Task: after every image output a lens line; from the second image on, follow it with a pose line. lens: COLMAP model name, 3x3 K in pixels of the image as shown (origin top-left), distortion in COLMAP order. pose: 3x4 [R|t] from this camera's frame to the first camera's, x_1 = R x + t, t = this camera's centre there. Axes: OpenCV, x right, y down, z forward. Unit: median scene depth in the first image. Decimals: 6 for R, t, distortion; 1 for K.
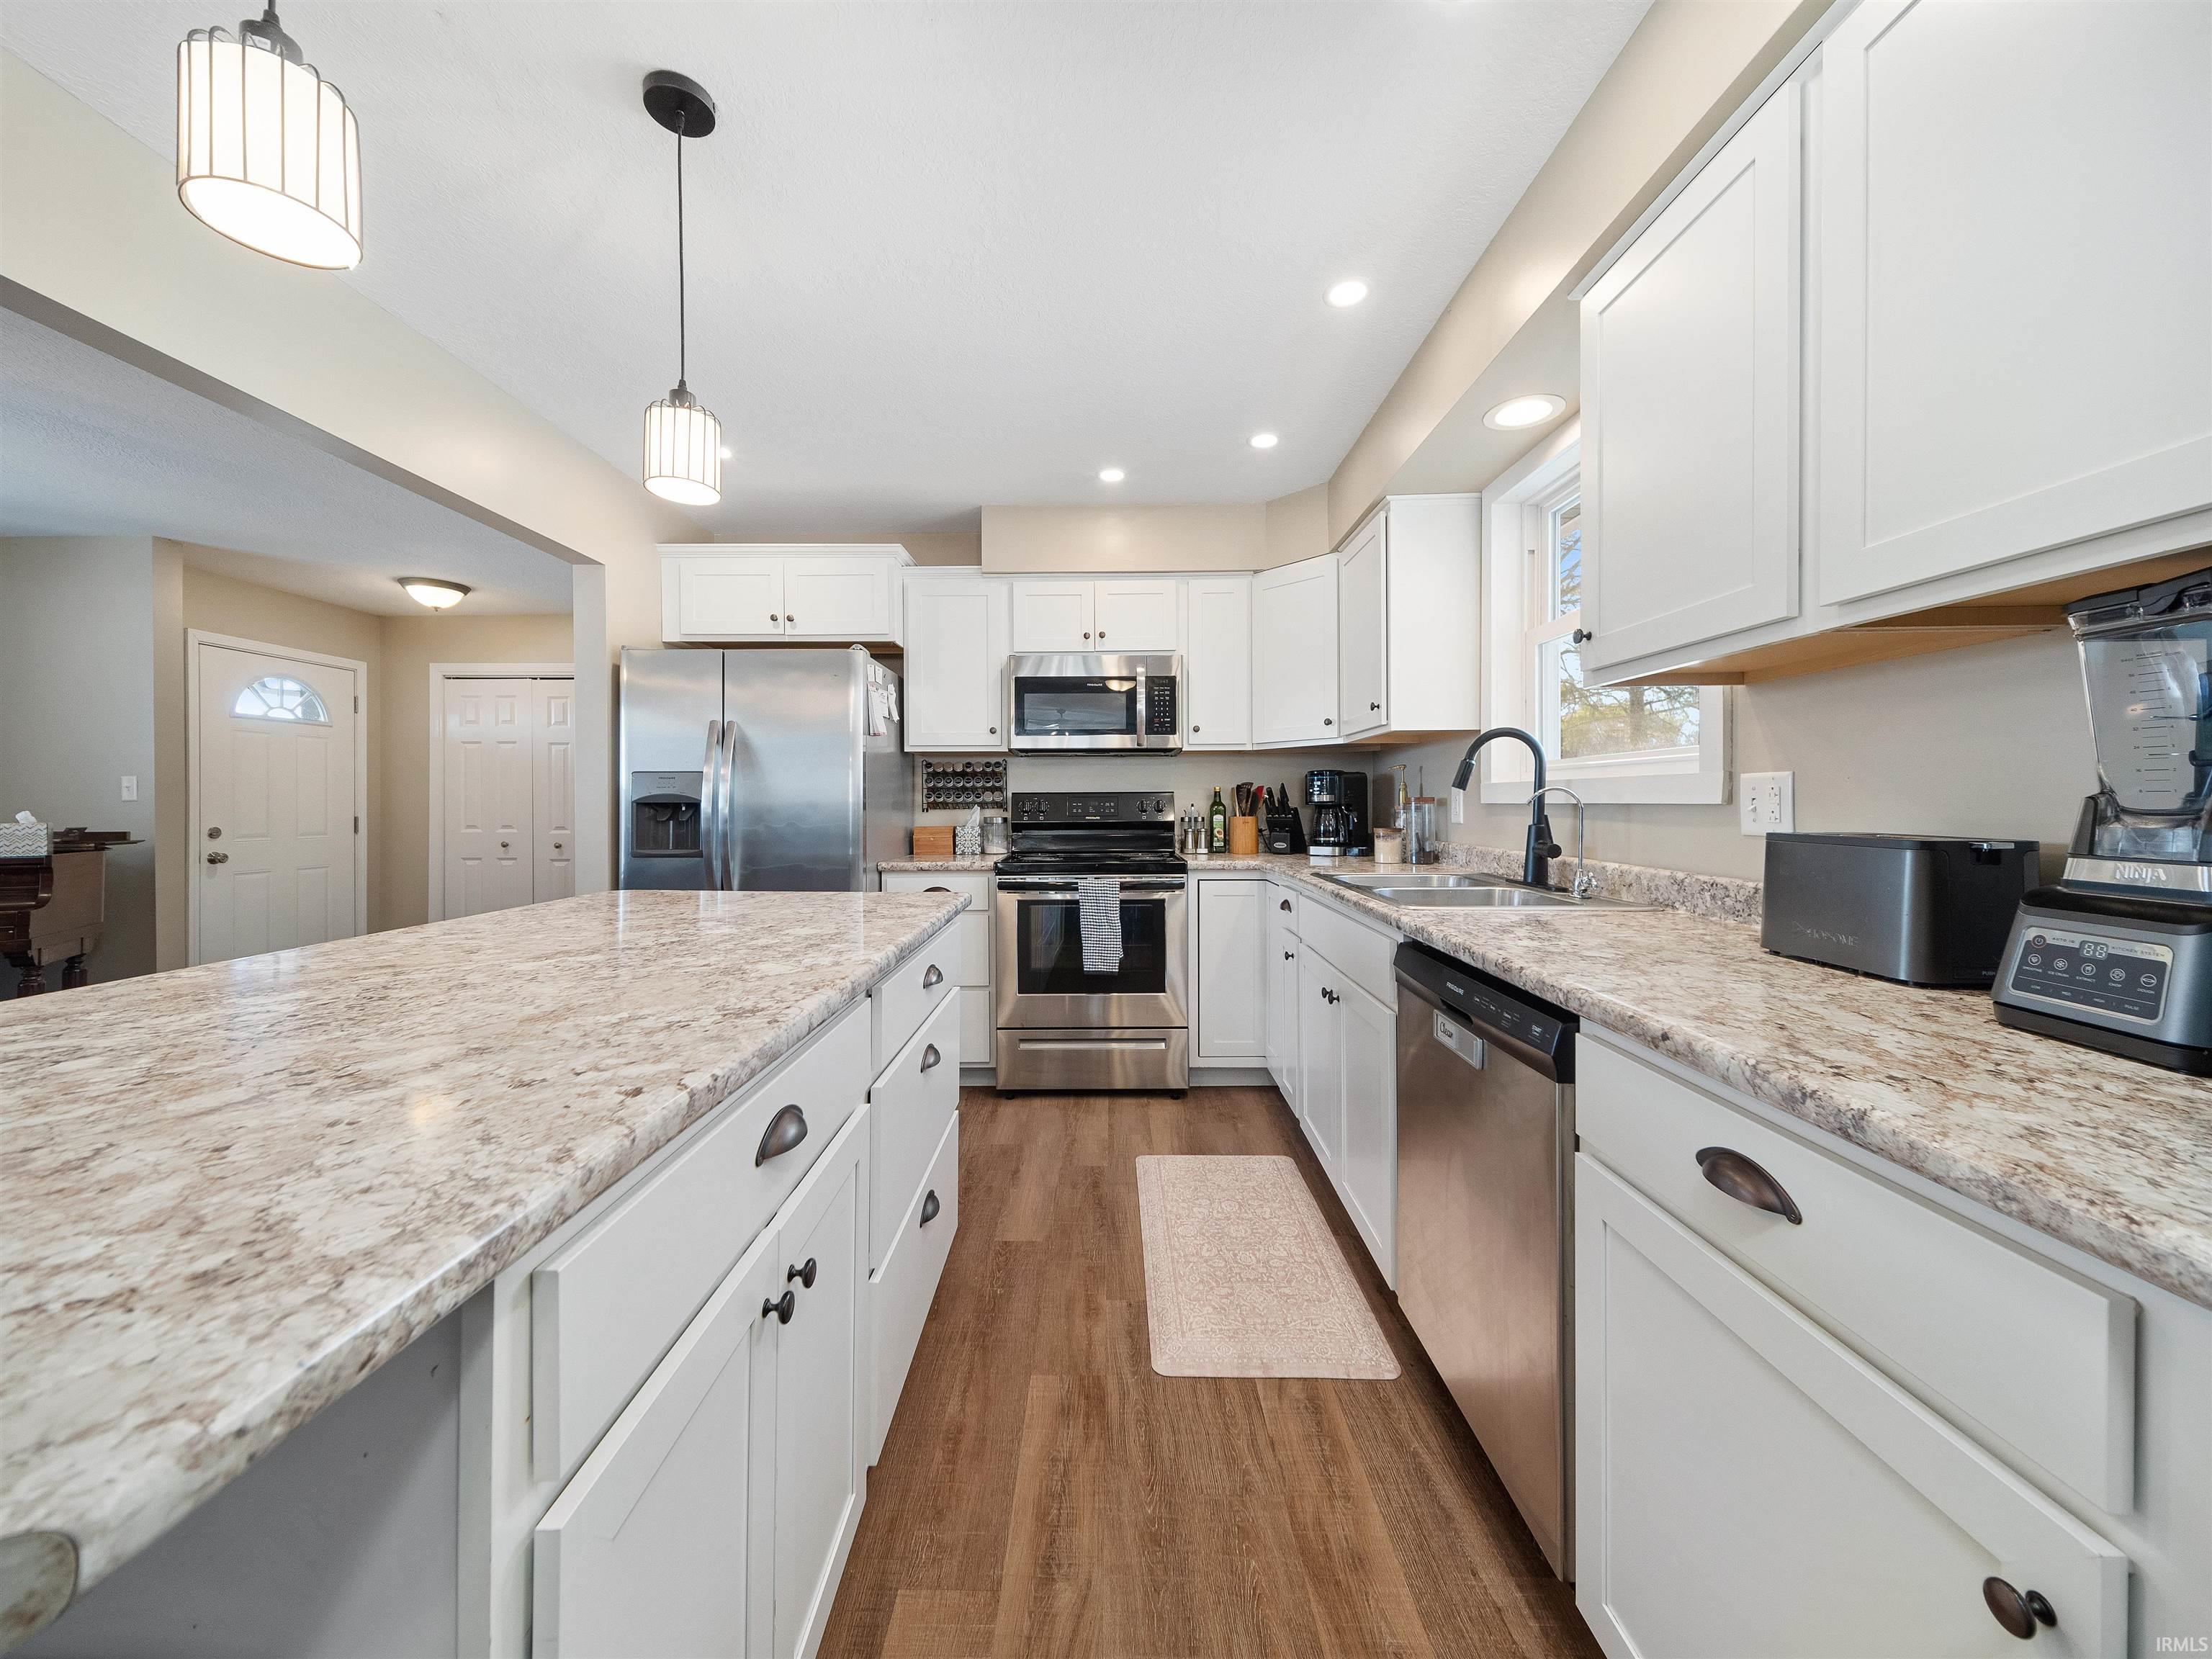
lens RADIAL K [[809.8, 0, 1091.7], [0, 809.8, 803.9], [0, 0, 1]] dist [0.023433, -0.006122]
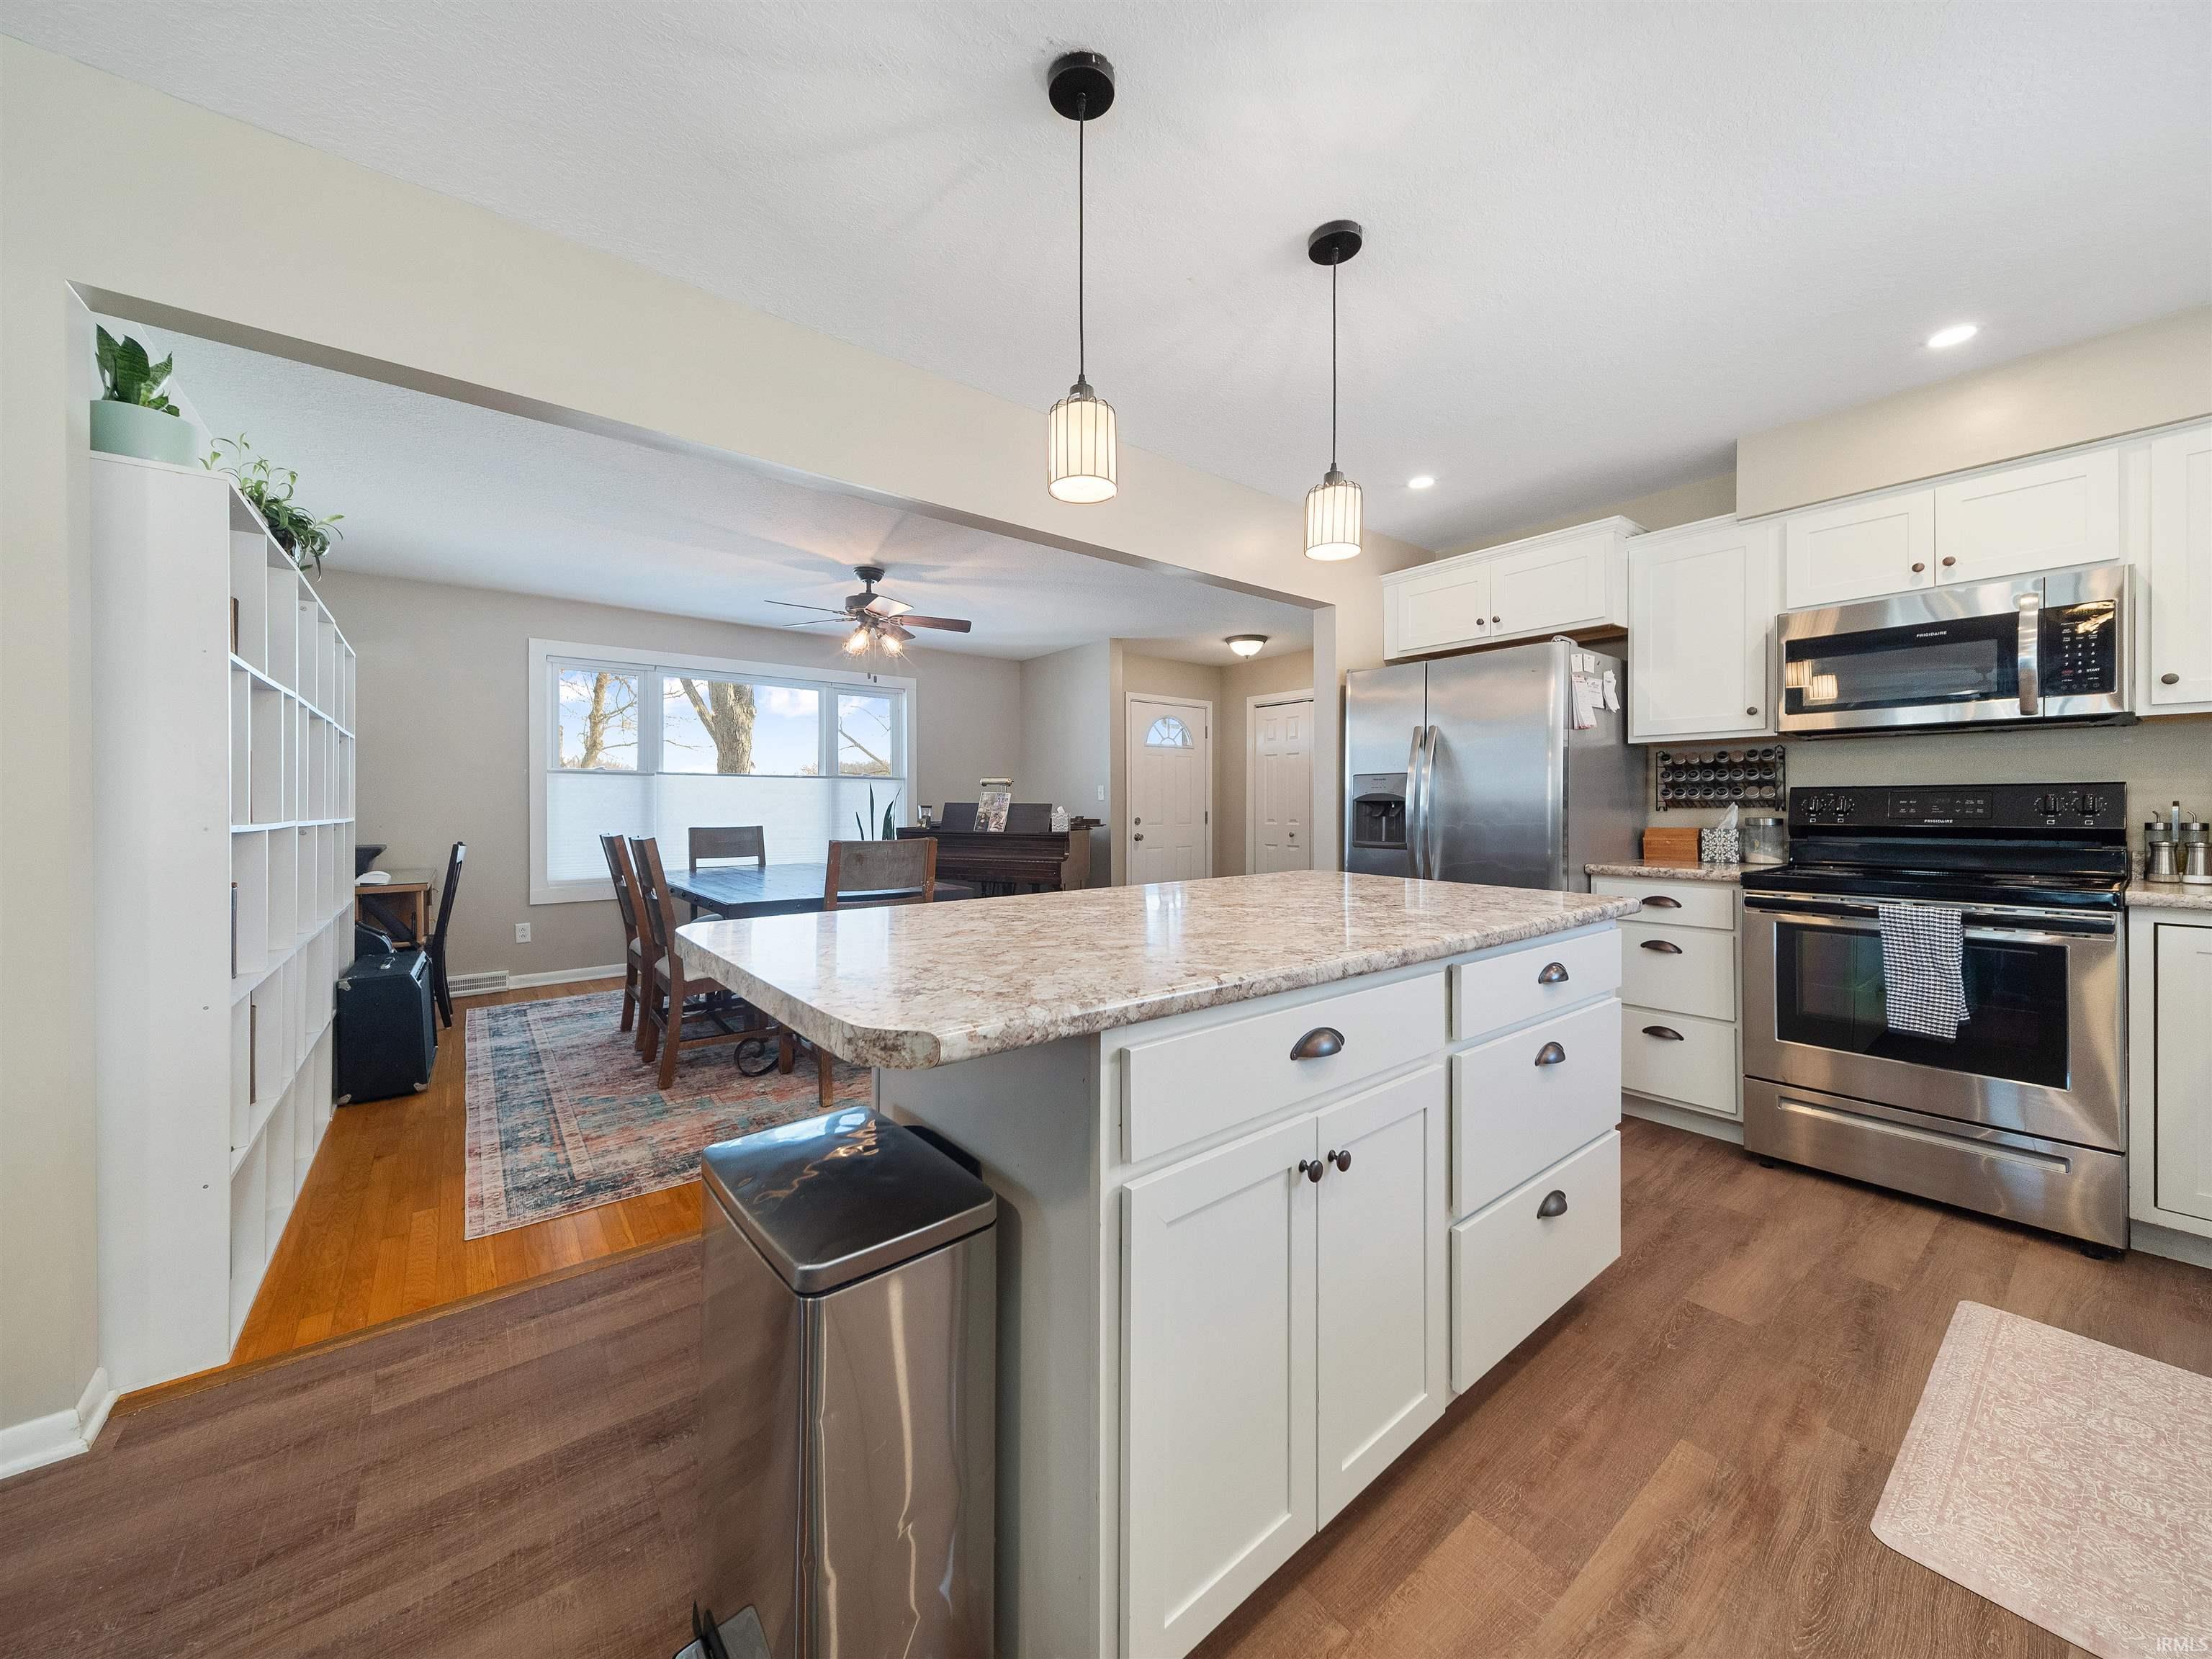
lens RADIAL K [[809.8, 0, 1091.7], [0, 809.8, 803.9], [0, 0, 1]] dist [0.023433, -0.006122]
pose [[0.623186, 0.000904, -0.782073, 0.120903], [-0.000256, 1.000000, 0.000953, 0.001967], [0.782074, -0.000394, 0.623186, -0.034145]]
